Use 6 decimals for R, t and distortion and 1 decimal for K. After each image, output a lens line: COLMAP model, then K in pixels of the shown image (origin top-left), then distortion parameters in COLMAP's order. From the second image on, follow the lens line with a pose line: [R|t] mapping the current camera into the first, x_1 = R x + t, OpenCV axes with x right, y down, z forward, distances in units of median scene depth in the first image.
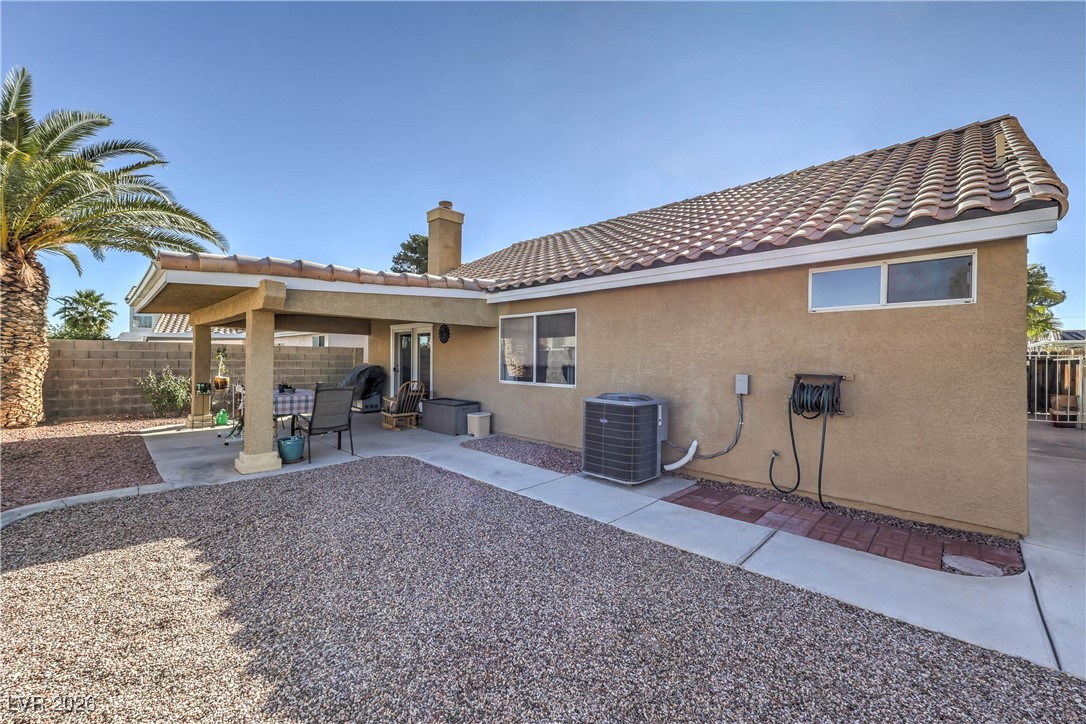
lens RADIAL K [[432.3, 0, 539.8], [0, 432.3, 358.7], [0, 0, 1]] dist [0.000267, 0.000191]
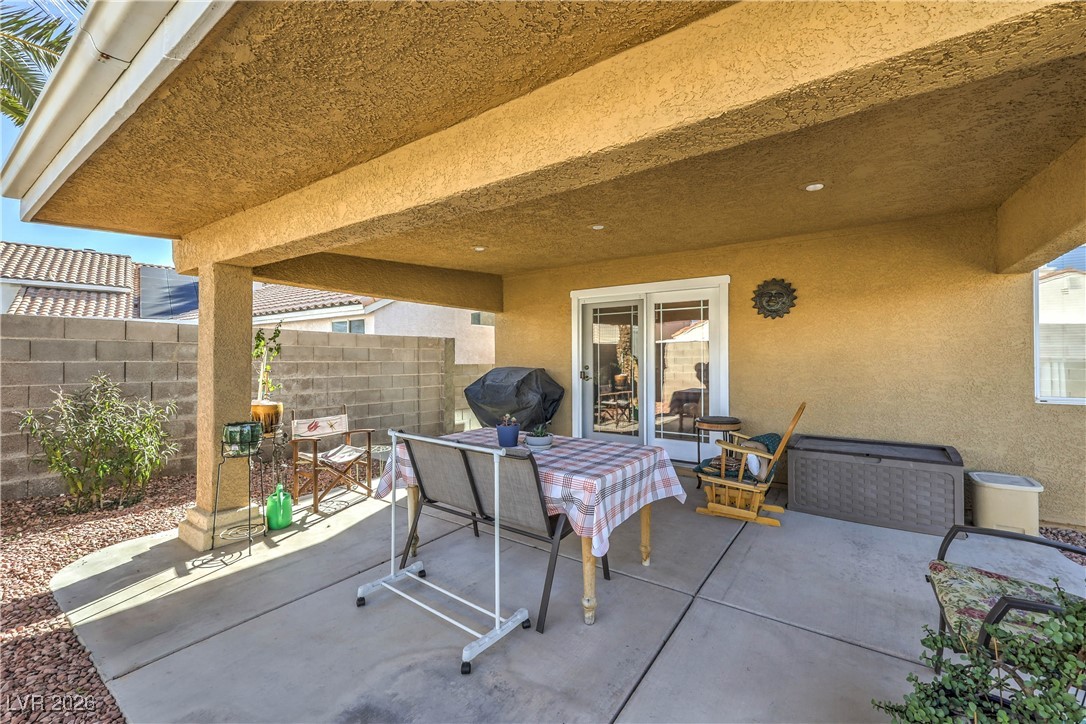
lens RADIAL K [[450.2, 0, 541.3], [0, 450.2, 360.8], [0, 0, 1]] dist [-0.002139, -0.000158]
pose [[0.987869, -0.012155, 0.154813, -0.661992], [0.011986, 0.999926, 0.002026, 0.008387], [-0.154826, -0.000146, 0.987942, 0.666003]]
